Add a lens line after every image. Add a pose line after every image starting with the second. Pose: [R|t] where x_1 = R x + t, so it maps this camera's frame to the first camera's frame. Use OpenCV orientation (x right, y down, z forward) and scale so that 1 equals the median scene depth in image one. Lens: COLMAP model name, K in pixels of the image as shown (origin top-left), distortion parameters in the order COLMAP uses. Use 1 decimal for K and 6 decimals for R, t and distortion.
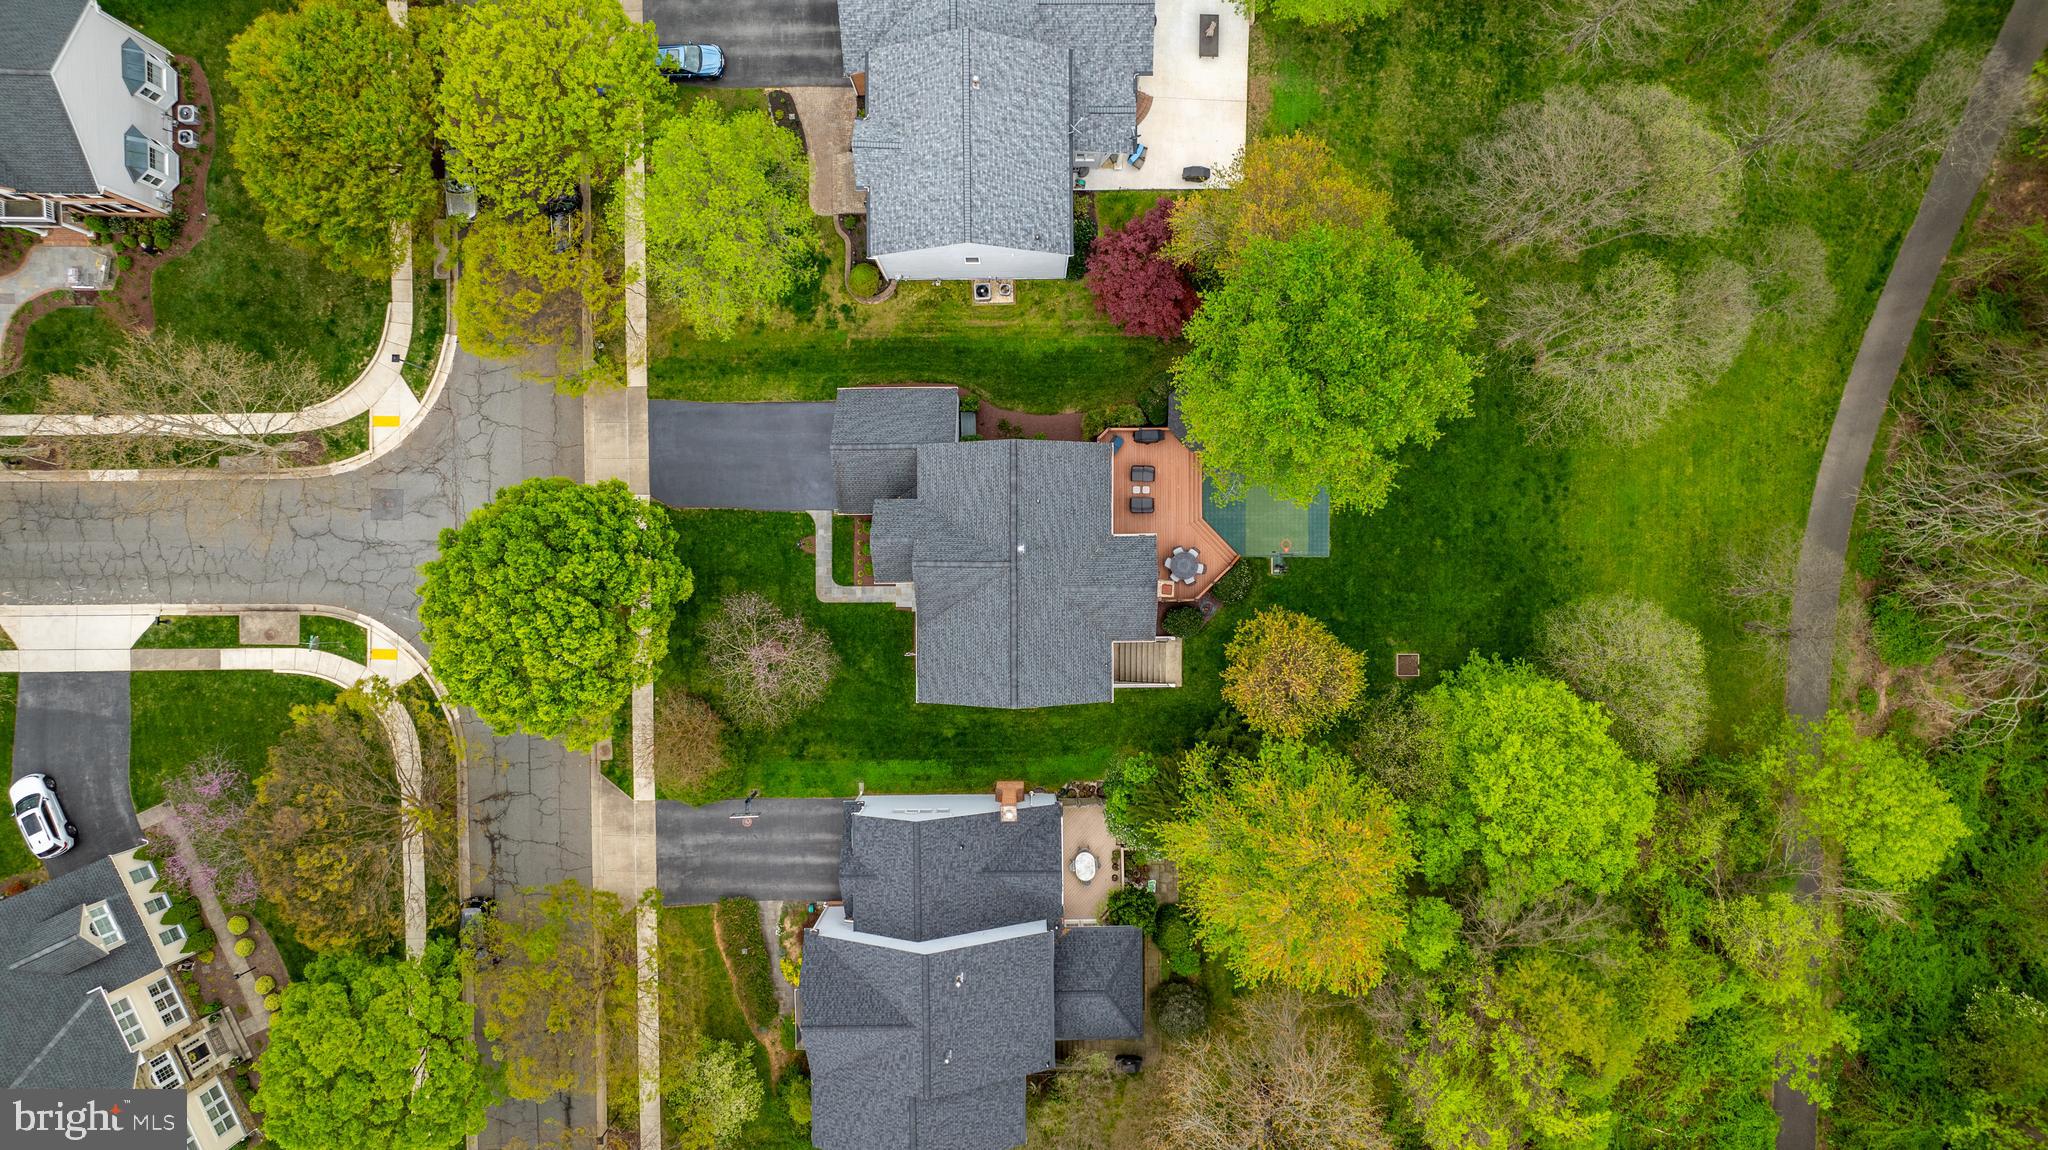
lens RADIAL K [[1445.1, 0, 1024.0], [0, 1445.1, 575.0], [0, 0, 1]] dist [-0.009947, -0.002679]
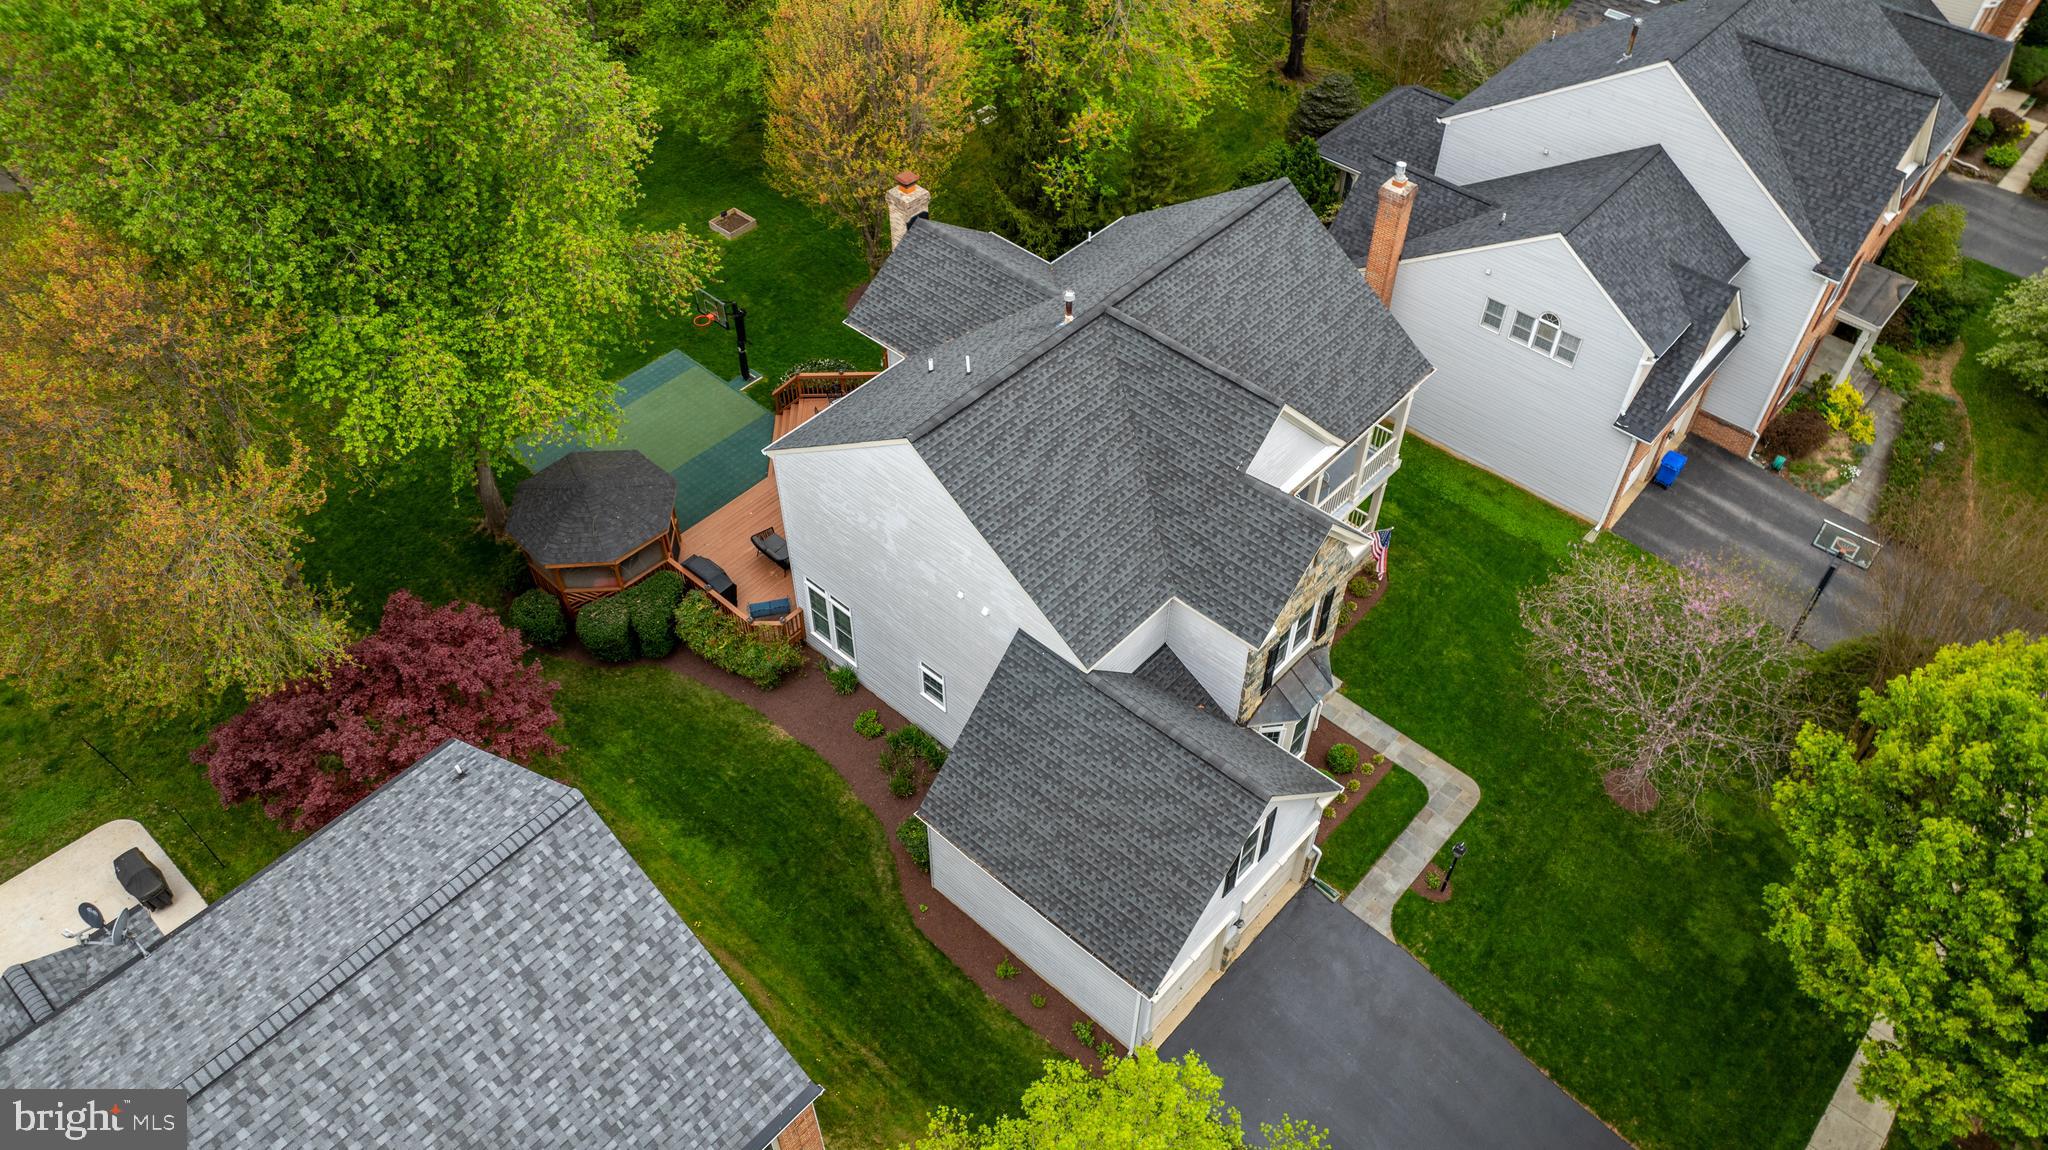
lens RADIAL K [[1445.1, 0, 1024.0], [0, 1445.1, 575.0], [0, 0, 1]] dist [-0.009947, -0.002679]
pose [[-0.738823, -0.487525, 0.465252, -0.212668], [0.673856, -0.542273, 0.501855, -0.262539], [0.007627, 0.684295, 0.729166, 0.633801]]
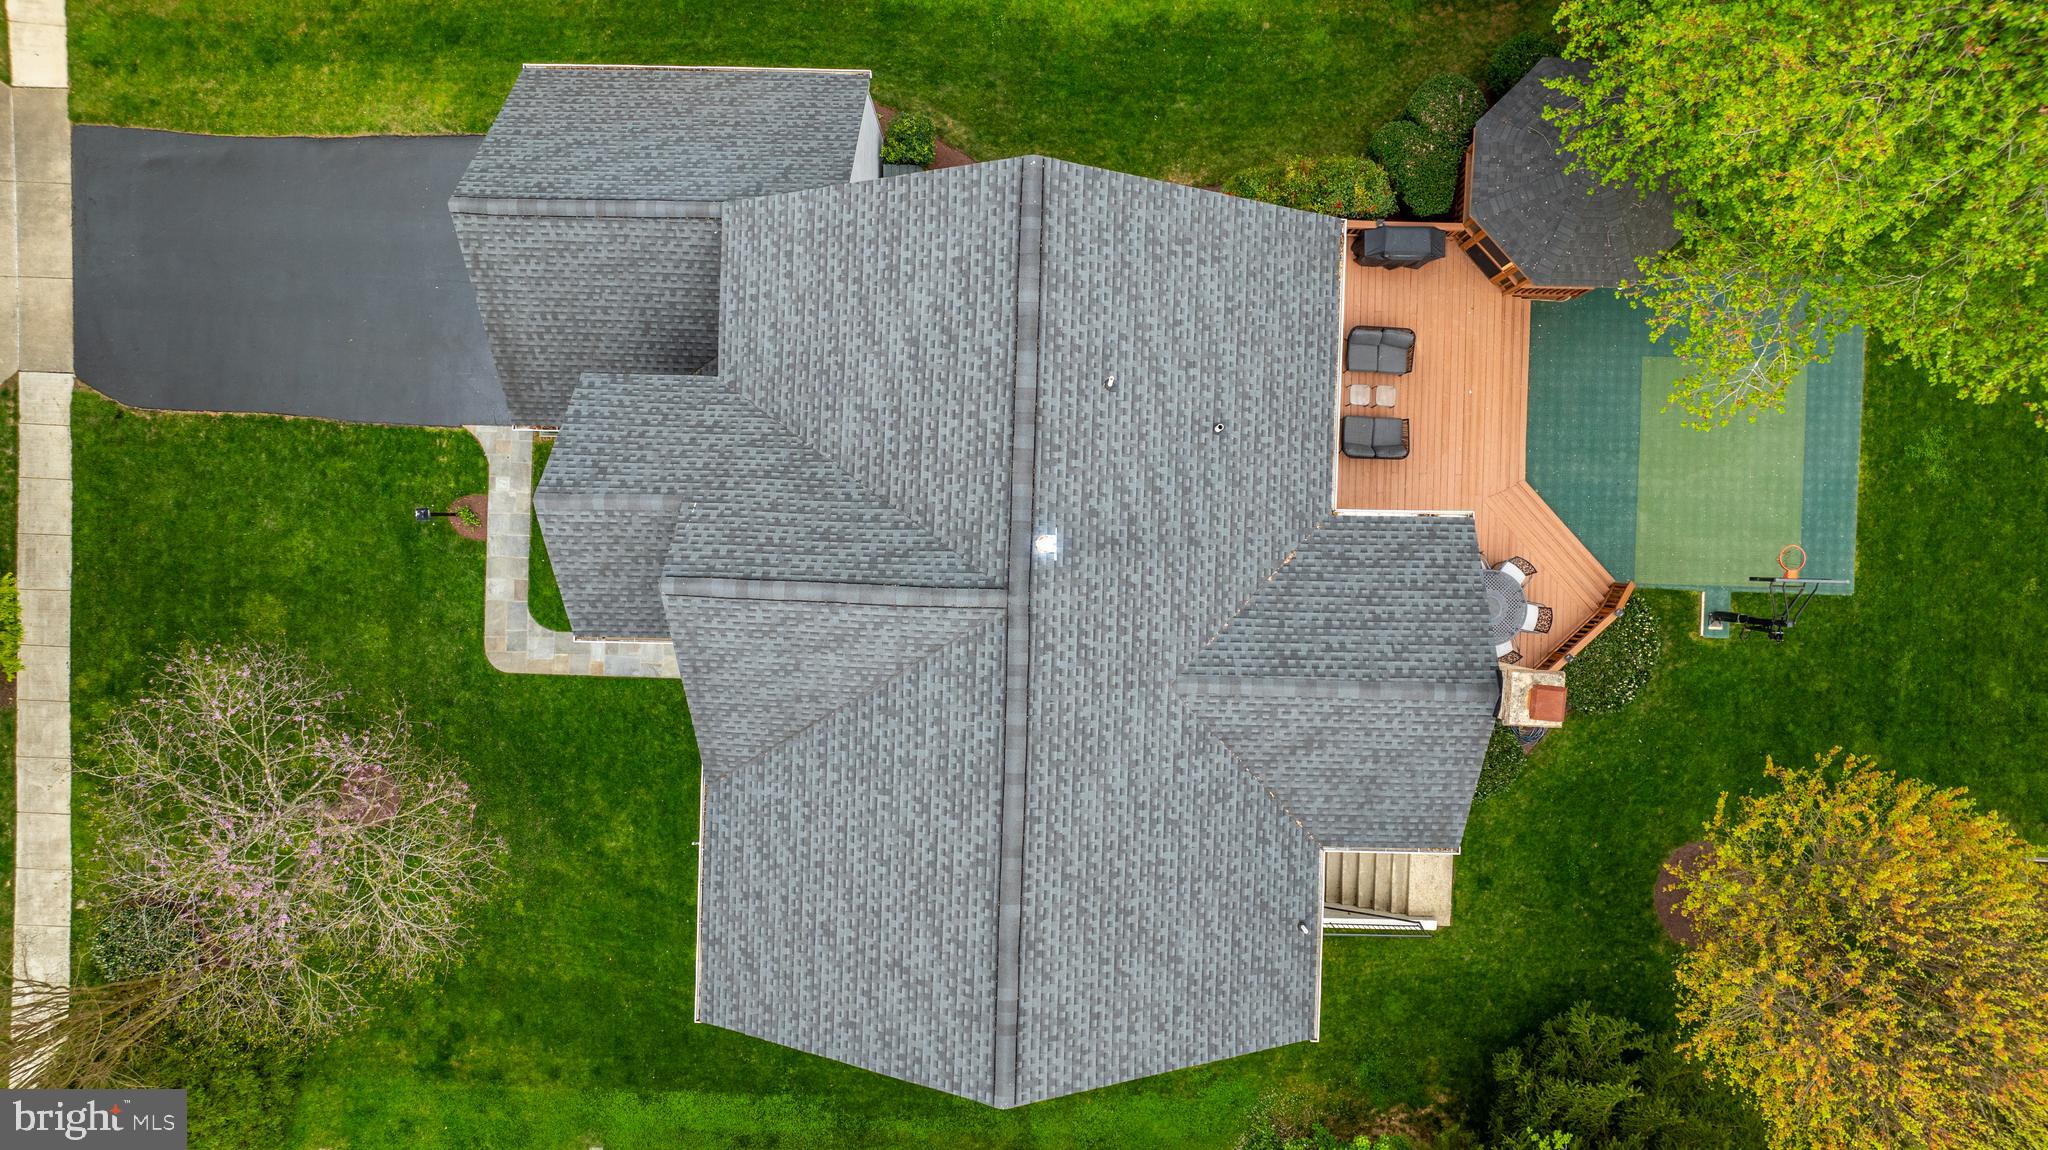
lens RADIAL K [[1445.1, 0, 1024.0], [0, 1445.1, 575.0], [0, 0, 1]] dist [-0.009947, -0.002679]
pose [[0.999455, 0.032857, 0.003262, -0.006266], [-0.032856, 0.999460, -0.000158, -0.010675], [-0.003266, 0.000051, 0.999995, 0.627060]]
